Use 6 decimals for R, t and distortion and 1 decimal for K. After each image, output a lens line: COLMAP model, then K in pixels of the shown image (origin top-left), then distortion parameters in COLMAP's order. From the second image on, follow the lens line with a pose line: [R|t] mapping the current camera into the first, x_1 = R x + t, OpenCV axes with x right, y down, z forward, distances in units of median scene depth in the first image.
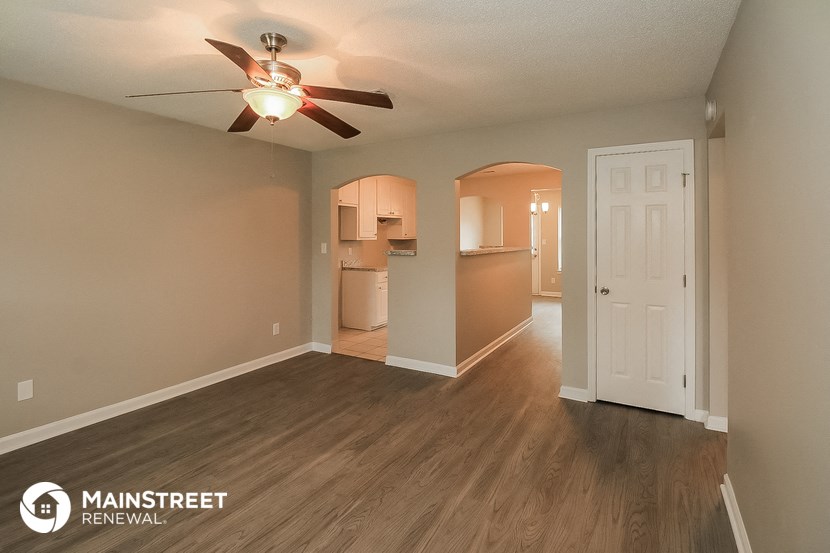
lens RADIAL K [[407.5, 0, 413.3], [0, 407.5, 233.6], [0, 0, 1]] dist [-0.002362, -0.000561]
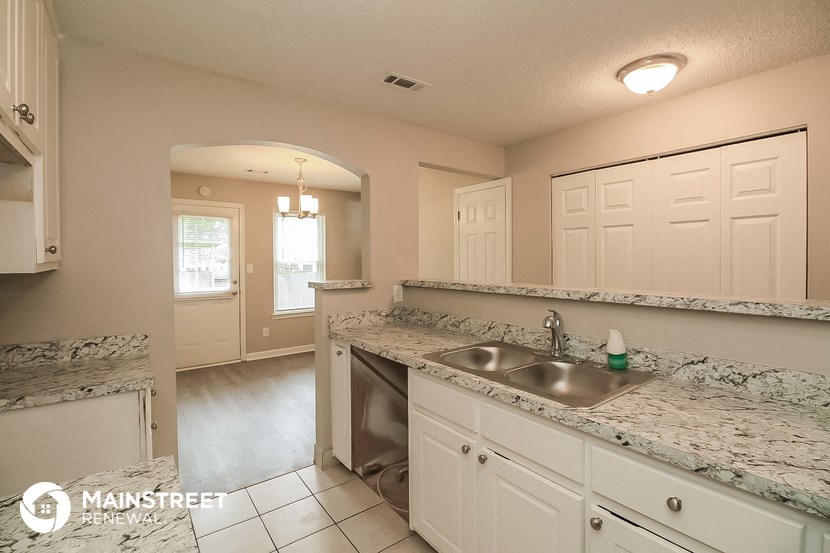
lens RADIAL K [[386.4, 0, 412.9], [0, 386.4, 270.0], [0, 0, 1]] dist [0.017751, -0.021527]
pose [[0.396215, -0.027731, 0.917739, -0.263008], [-0.004415, 0.999475, 0.032107, 0.010712], [-0.918147, -0.016773, 0.395884, 1.581820]]
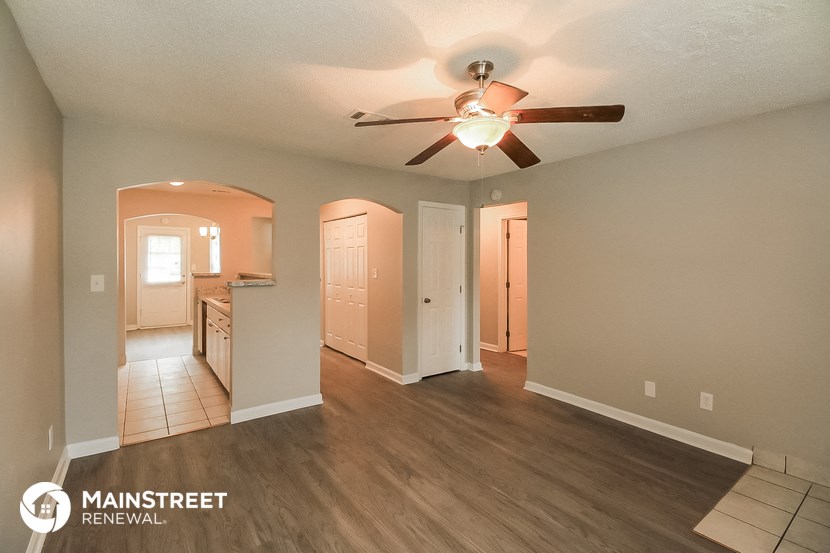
lens RADIAL K [[386.5, 0, 414.7], [0, 386.5, 261.3], [0, 0, 1]] dist [-0.004371, -0.001677]
pose [[0.403172, 0.001437, 0.915123, -0.803451], [-0.009106, 0.999956, 0.002441, -0.001696], [-0.915079, -0.009318, 0.403168, 0.486031]]
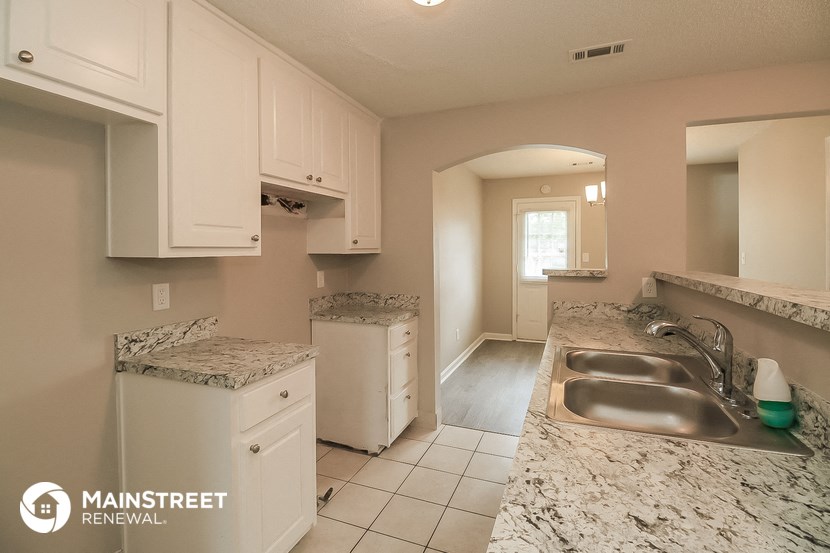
lens RADIAL K [[386.5, 0, 414.7], [0, 386.5, 261.3], [0, 0, 1]] dist [-0.004371, -0.001677]
pose [[0.989770, -0.006695, 0.142517, -0.031005], [0.001811, 0.999408, 0.034369, 0.016772], [-0.142663, -0.033759, 0.989195, 1.312356]]
